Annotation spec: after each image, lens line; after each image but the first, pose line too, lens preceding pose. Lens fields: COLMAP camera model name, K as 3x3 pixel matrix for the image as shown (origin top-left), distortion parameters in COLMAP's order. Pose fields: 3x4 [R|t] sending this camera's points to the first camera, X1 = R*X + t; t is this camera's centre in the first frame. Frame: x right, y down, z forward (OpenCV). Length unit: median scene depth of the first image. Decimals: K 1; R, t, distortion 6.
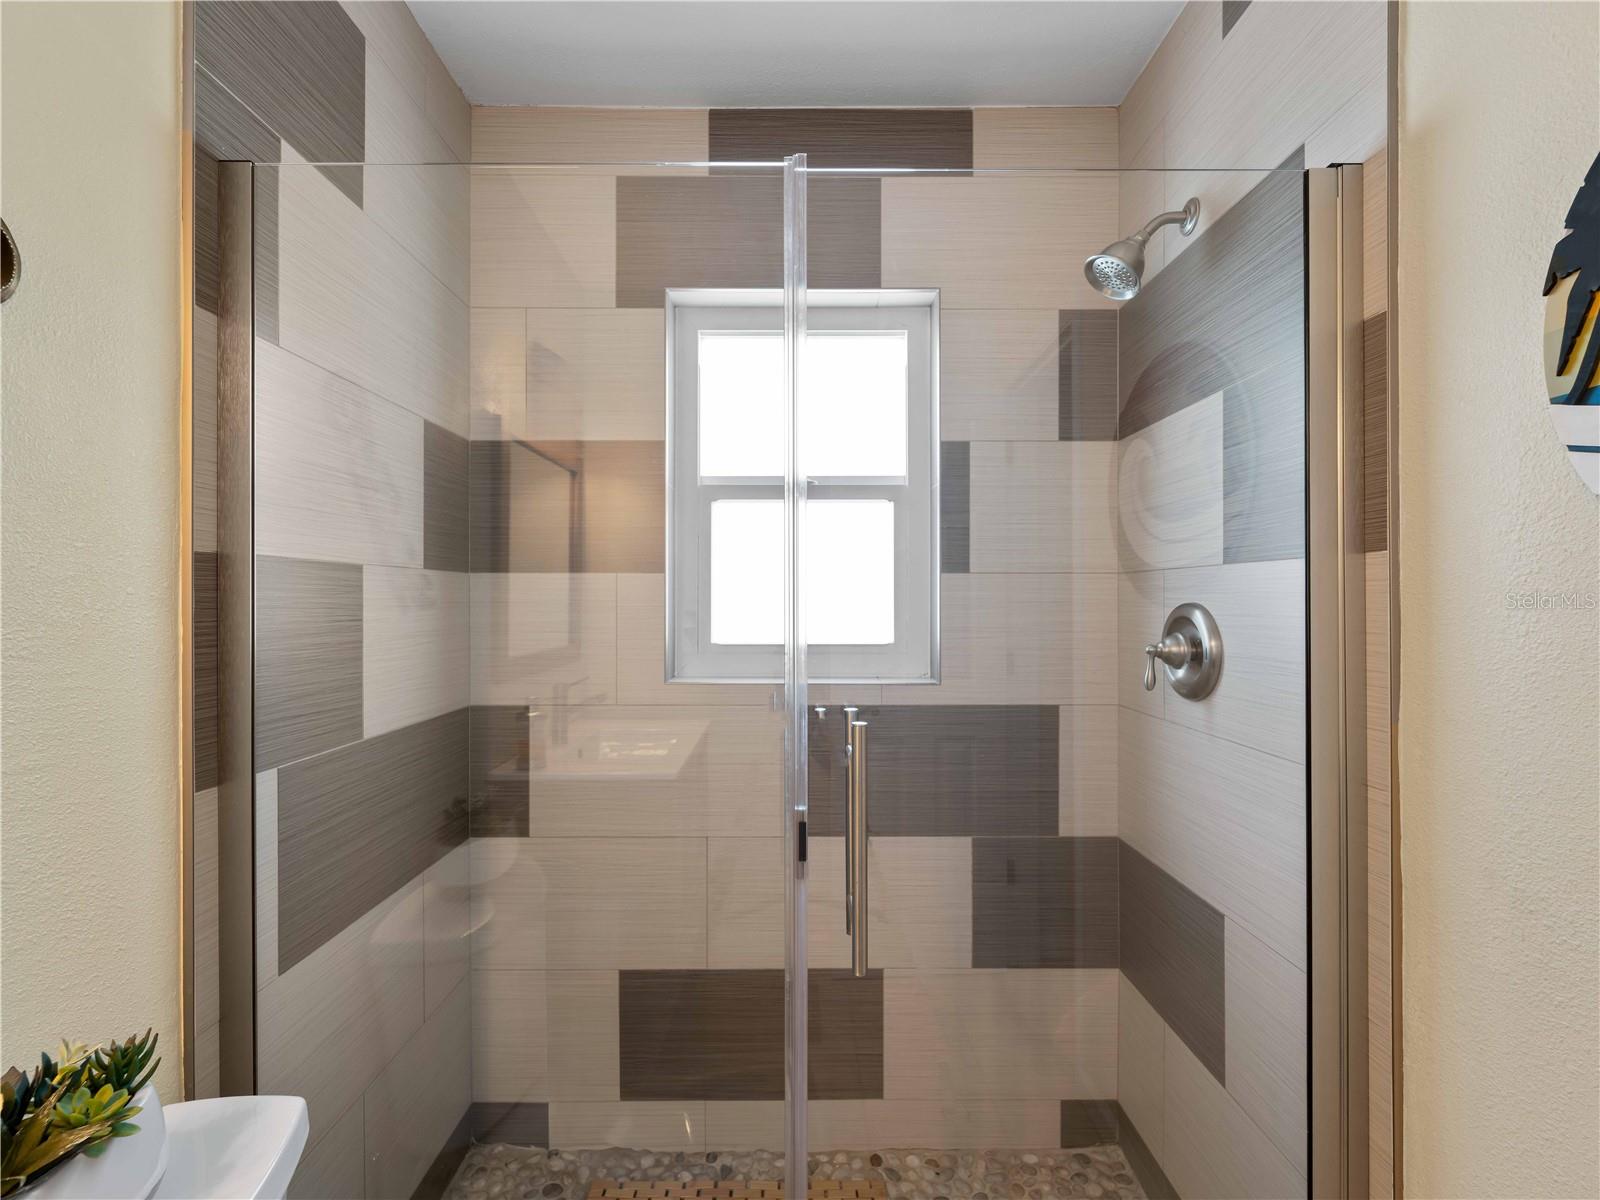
lens RADIAL K [[720.8, 0, 802.7], [0, 720.8, 600.6], [0, 0, 1]] dist [-0.000421, -0.001441]
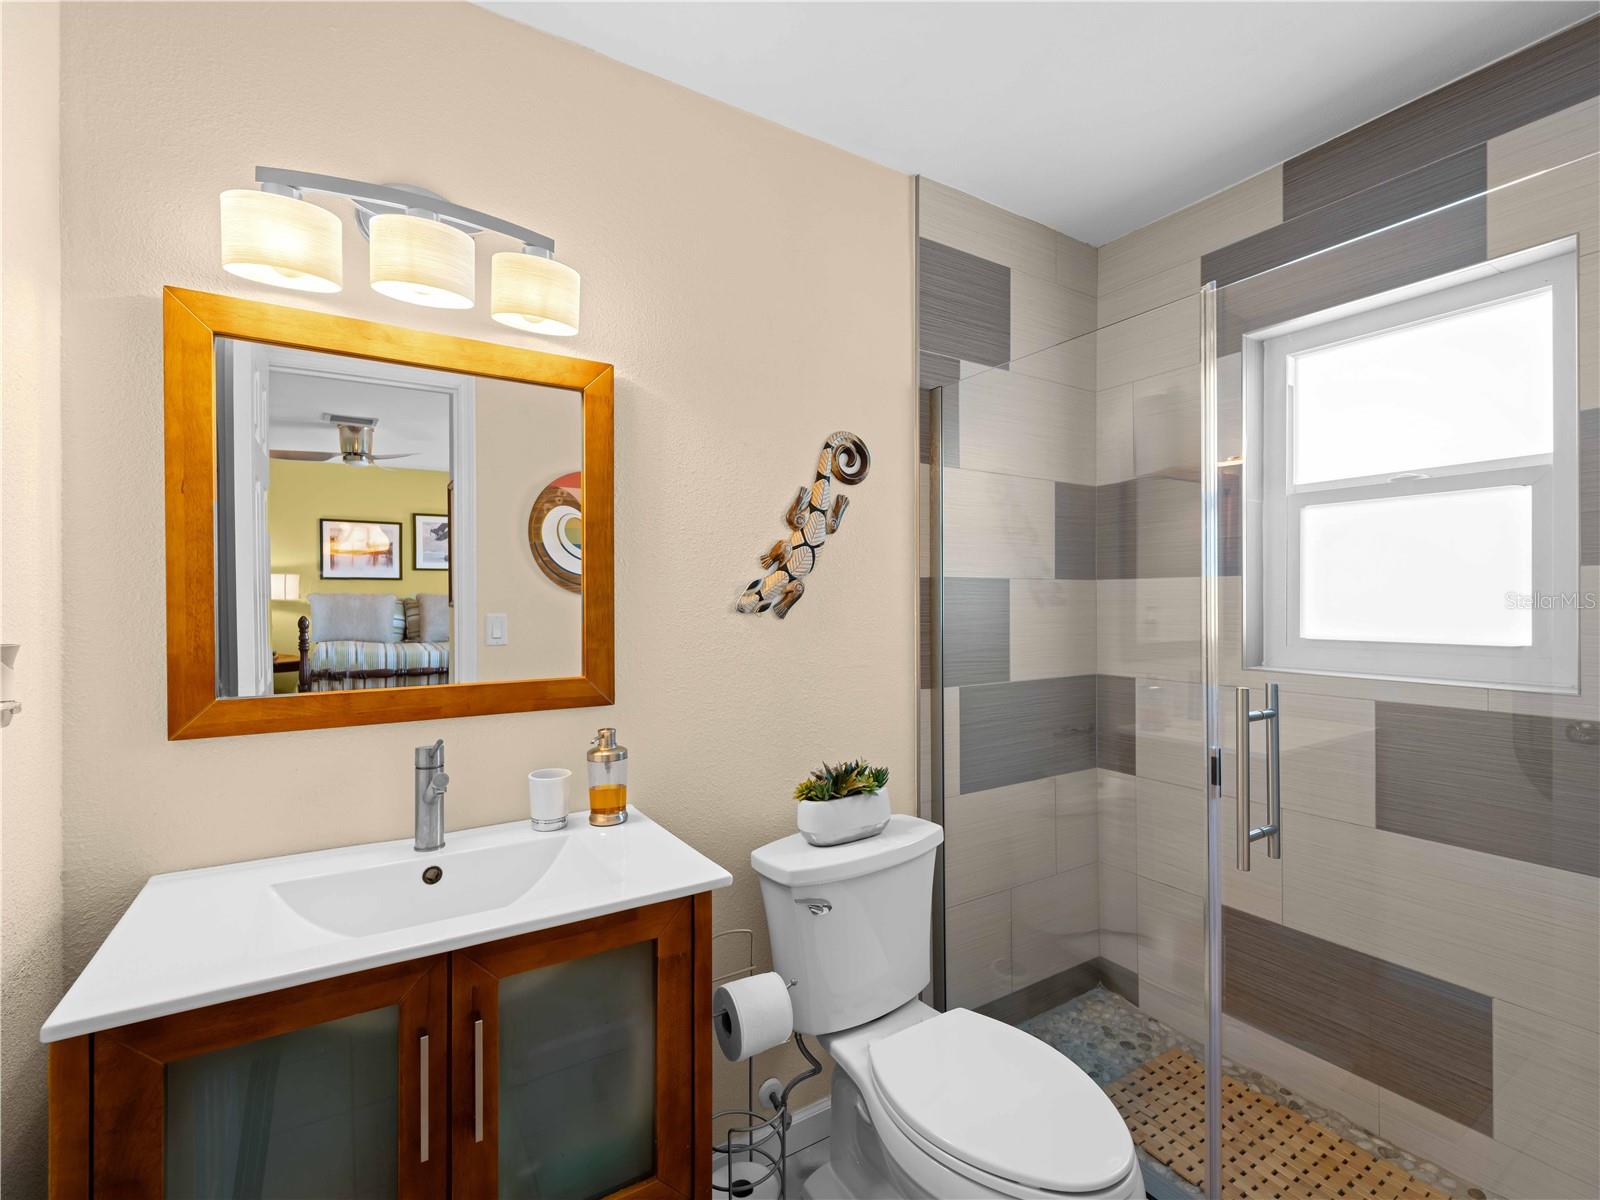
lens RADIAL K [[720.8, 0, 802.7], [0, 720.8, 600.6], [0, 0, 1]] dist [-0.000421, -0.001441]
pose [[0.527964, -0.002983, -0.849261, 0.450279], [0.003606, 0.999993, -0.001271, 0.001567], [0.849259, -0.002391, 0.527971, -0.246117]]
